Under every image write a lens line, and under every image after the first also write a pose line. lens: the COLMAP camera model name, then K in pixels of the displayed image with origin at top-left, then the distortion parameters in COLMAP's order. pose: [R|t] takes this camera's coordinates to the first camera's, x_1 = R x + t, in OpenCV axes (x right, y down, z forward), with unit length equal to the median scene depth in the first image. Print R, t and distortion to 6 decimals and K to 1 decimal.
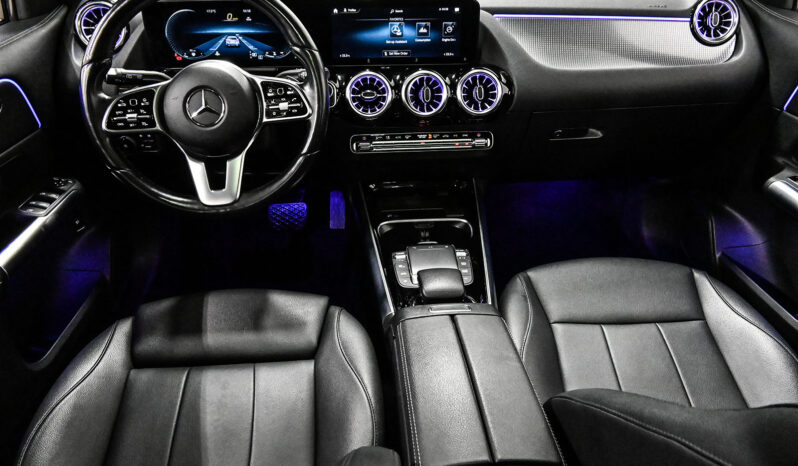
lens RADIAL K [[625.7, 0, 400.2], [0, 625.7, 226.4], [0, 0, 1]] dist [0.011123, -0.000195]
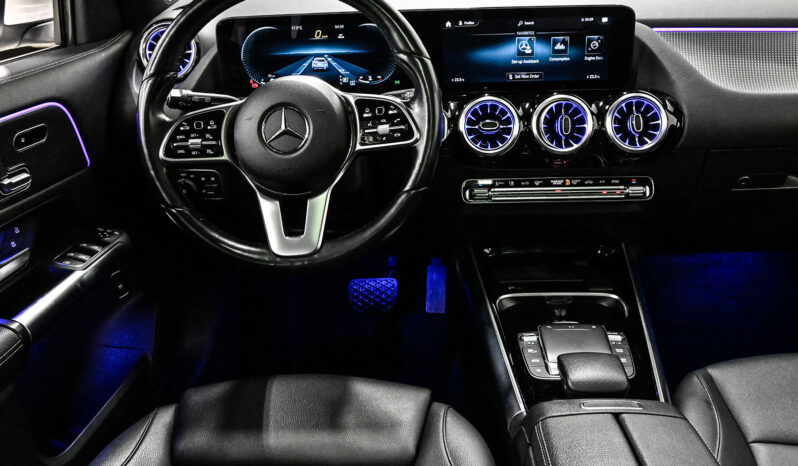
lens RADIAL K [[752.3, 0, 393.7], [0, 752.3, 221.3], [0, 0, 1]] dist [-0.012697, 0.000000]
pose [[0.990748, 0.014018, -0.134992, -0.040717], [-0.034767, 0.987676, -0.152601, 0.052868], [0.131189, 0.155882, 0.979025, 0.097238]]
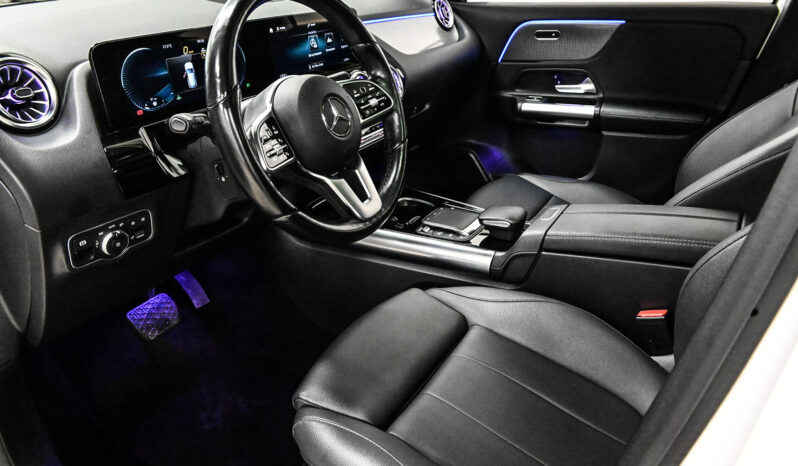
lens RADIAL K [[625.7, 0, 396.9], [0, 625.7, 239.6], [0, 0, 1]] dist [0.011123, -0.000195]
pose [[0.544838, -0.357164, 0.758673, -0.866852], [0.441952, 0.891202, 0.102169, -0.071612], [-0.712622, 0.279631, 0.643410, 0.339742]]
